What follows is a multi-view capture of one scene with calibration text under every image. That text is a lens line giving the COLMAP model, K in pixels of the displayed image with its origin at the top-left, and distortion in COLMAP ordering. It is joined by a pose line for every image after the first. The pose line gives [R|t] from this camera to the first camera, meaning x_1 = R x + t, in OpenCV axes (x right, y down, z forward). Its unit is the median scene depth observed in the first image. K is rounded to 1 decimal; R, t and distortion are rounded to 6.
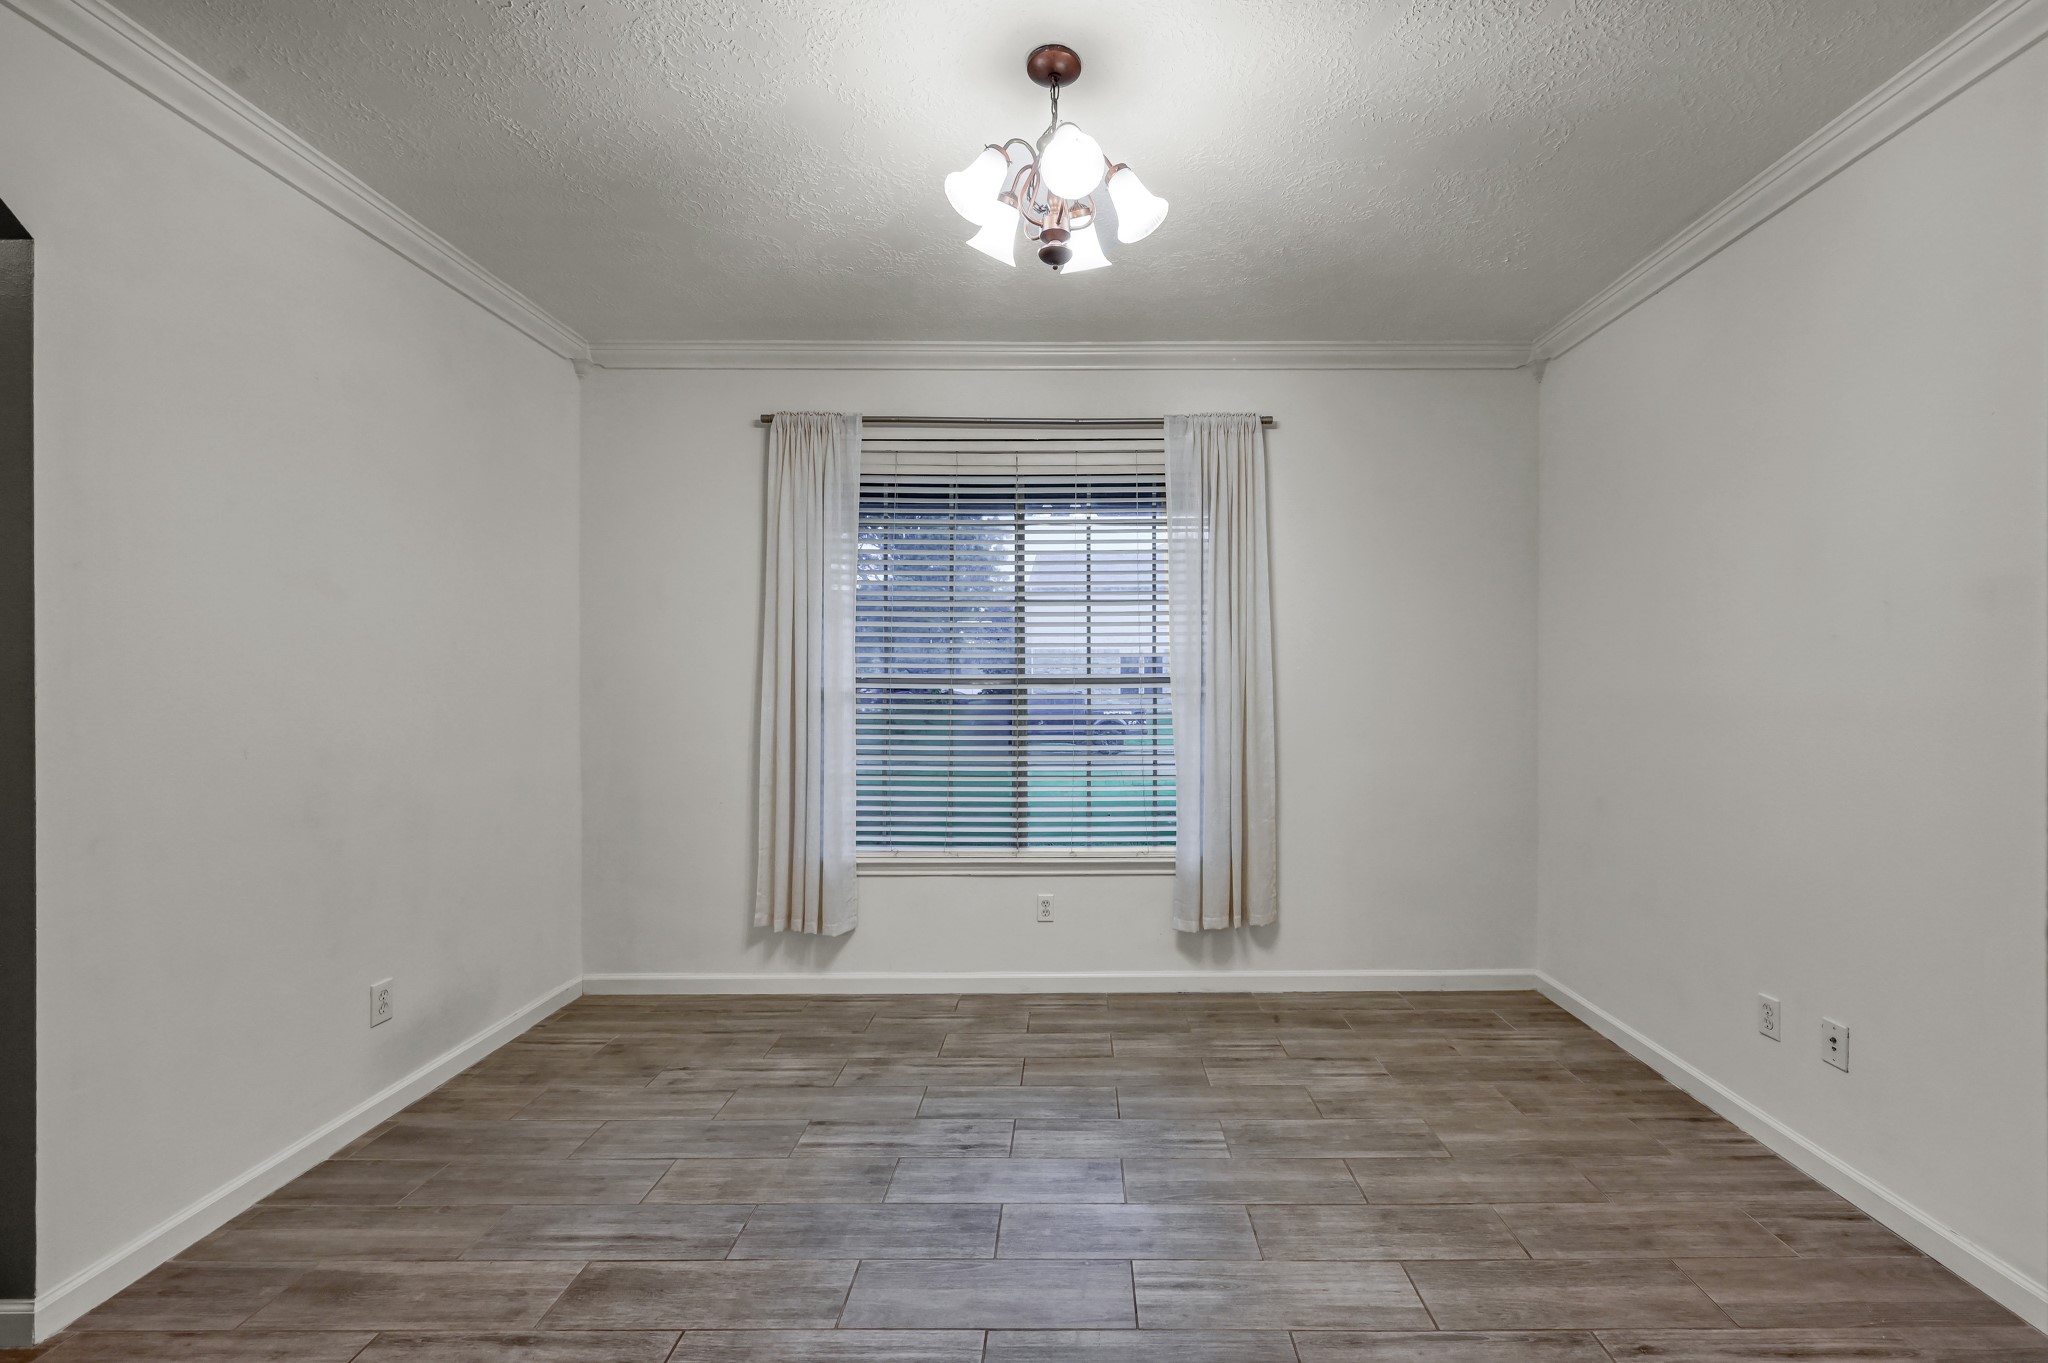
lens RADIAL K [[842.9, 0, 1031.2], [0, 842.9, 658.8], [0, 0, 1]] dist [0.000065, -0.000188]
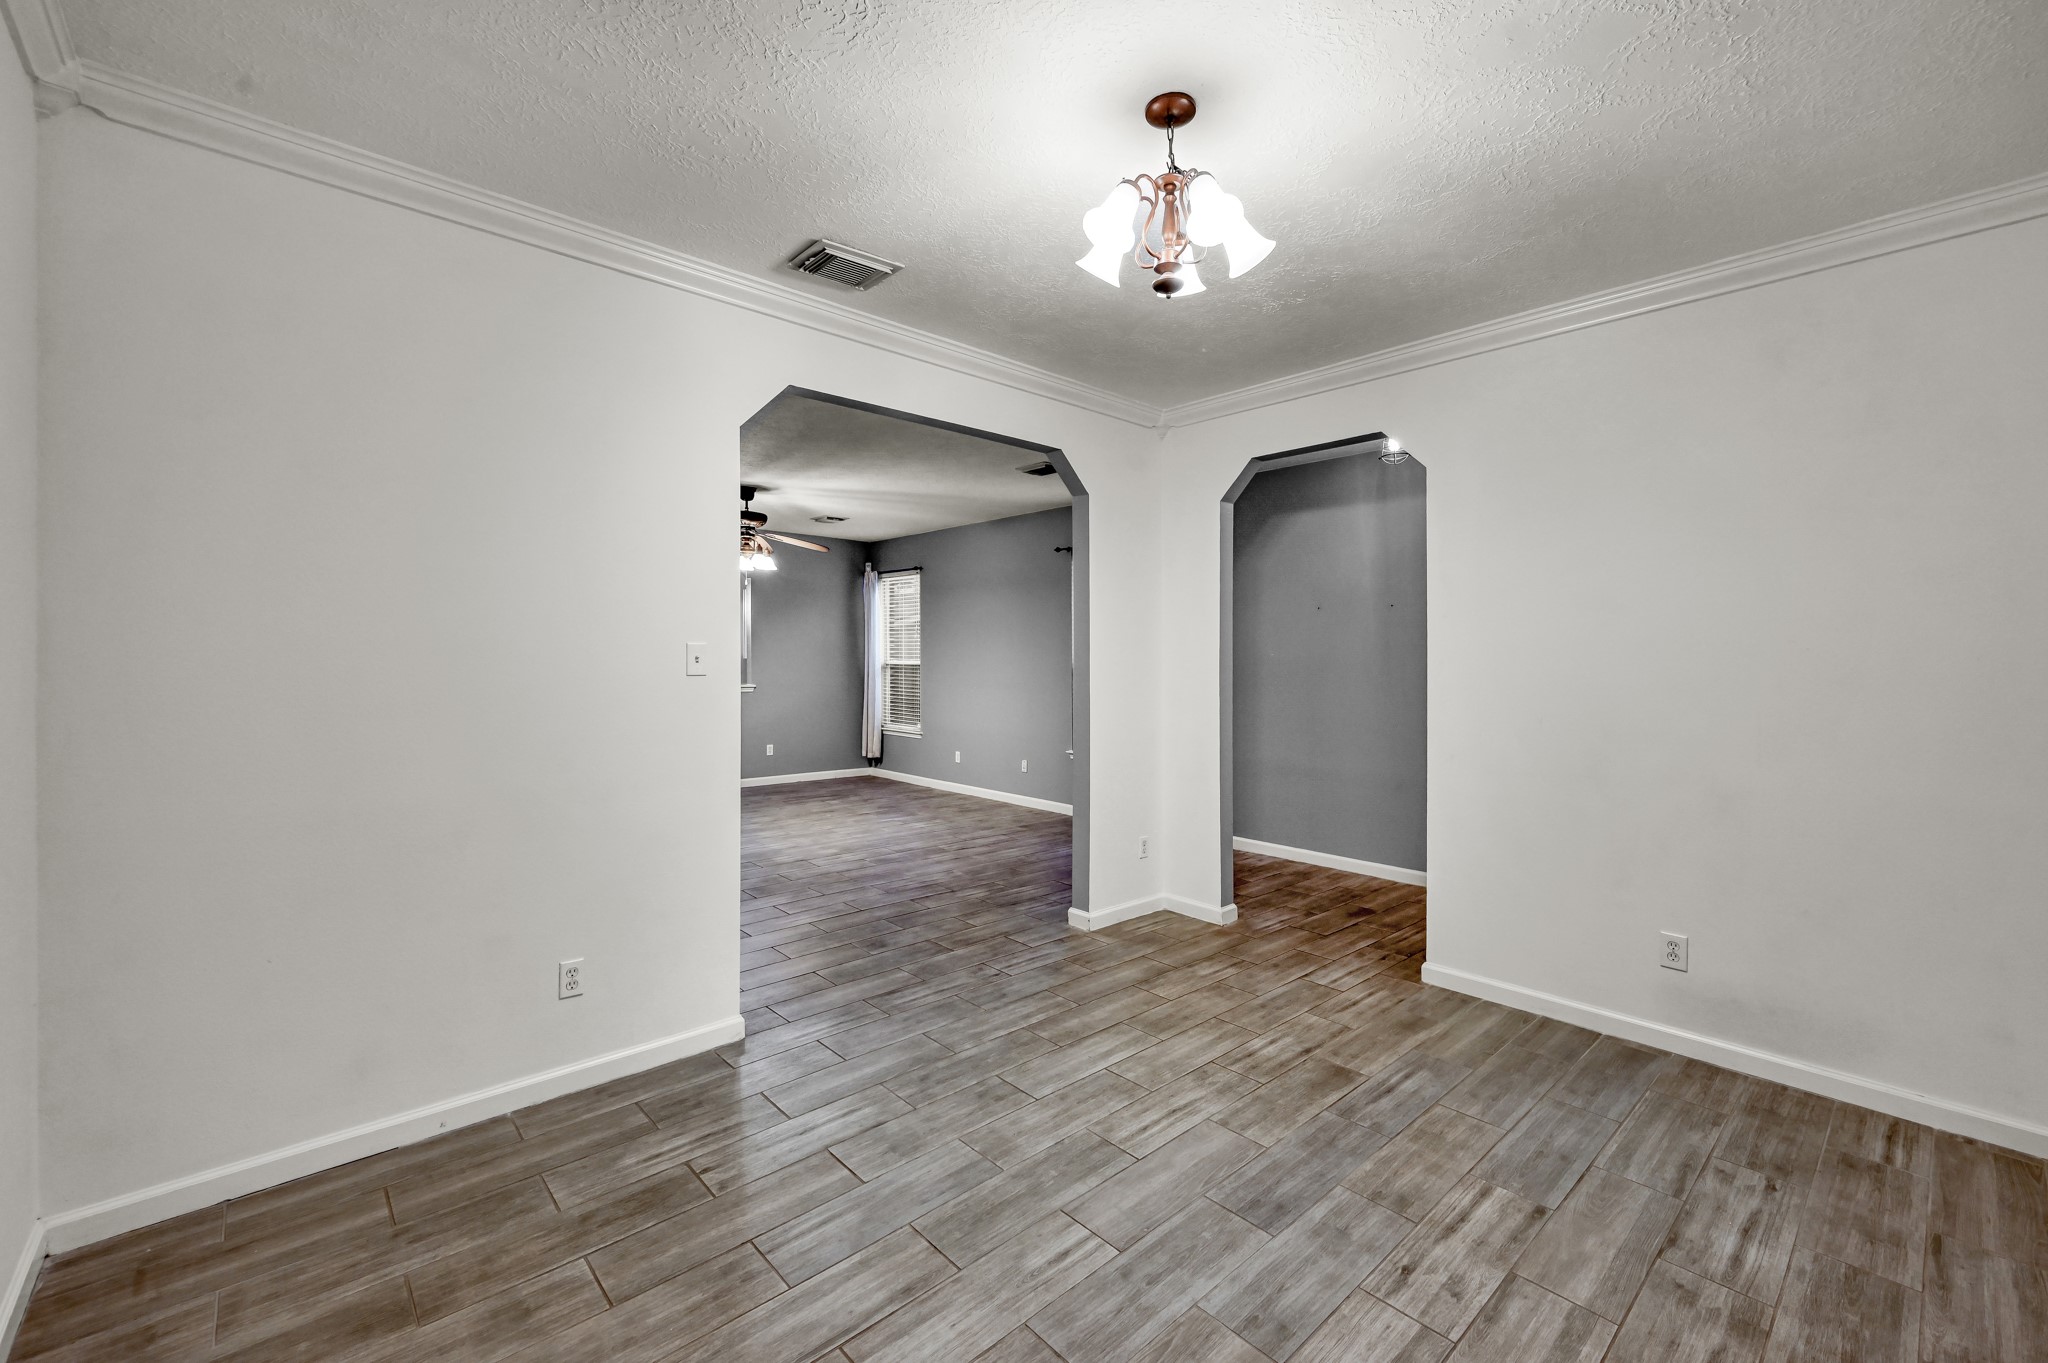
lens RADIAL K [[842.9, 0, 1031.2], [0, 842.9, 658.8], [0, 0, 1]] dist [0.000065, -0.000188]
pose [[-0.710536, -0.004195, -0.703648, 0.724966], [0.010570, 0.999806, -0.016633, 0.025120], [0.703582, -0.019256, -0.710354, 1.332469]]
